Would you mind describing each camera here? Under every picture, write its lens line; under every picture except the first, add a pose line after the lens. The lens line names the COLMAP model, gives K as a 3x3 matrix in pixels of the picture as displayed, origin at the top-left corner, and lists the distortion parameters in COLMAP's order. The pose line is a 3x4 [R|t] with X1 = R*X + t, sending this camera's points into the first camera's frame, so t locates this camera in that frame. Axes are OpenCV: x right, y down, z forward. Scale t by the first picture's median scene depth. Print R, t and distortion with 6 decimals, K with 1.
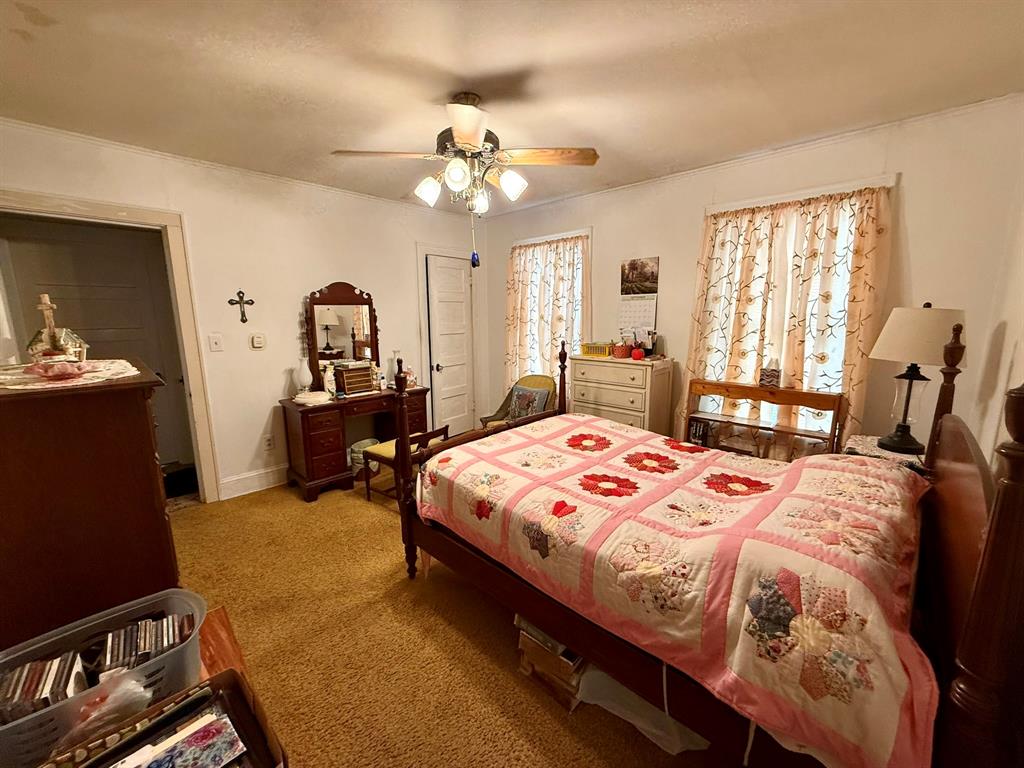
lens RADIAL K [[405.3, 0, 510.7], [0, 405.3, 382.3], [0, 0, 1]] dist [0.002468, 0.000152]
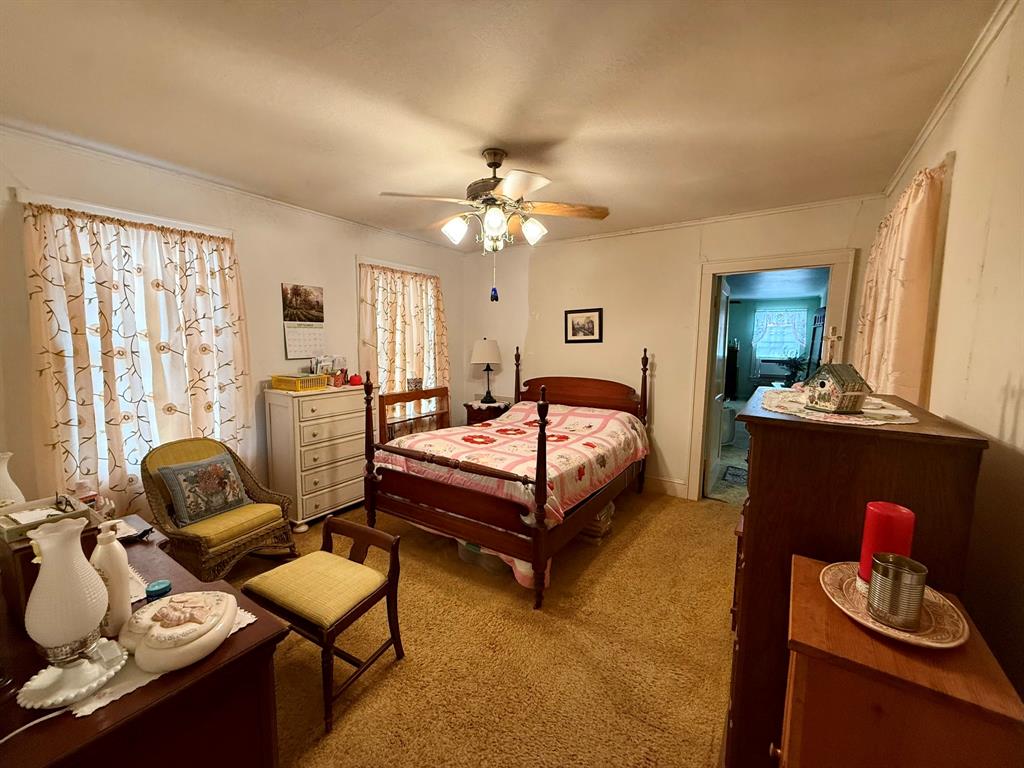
lens RADIAL K [[405.3, 0, 510.7], [0, 405.3, 382.3], [0, 0, 1]] dist [0.002468, 0.000152]
pose [[-0.162965, -0.099053, 0.981647, -0.867398], [0.162913, 0.978589, 0.125790, -0.143660], [-0.973089, 0.180422, -0.143339, 0.834369]]
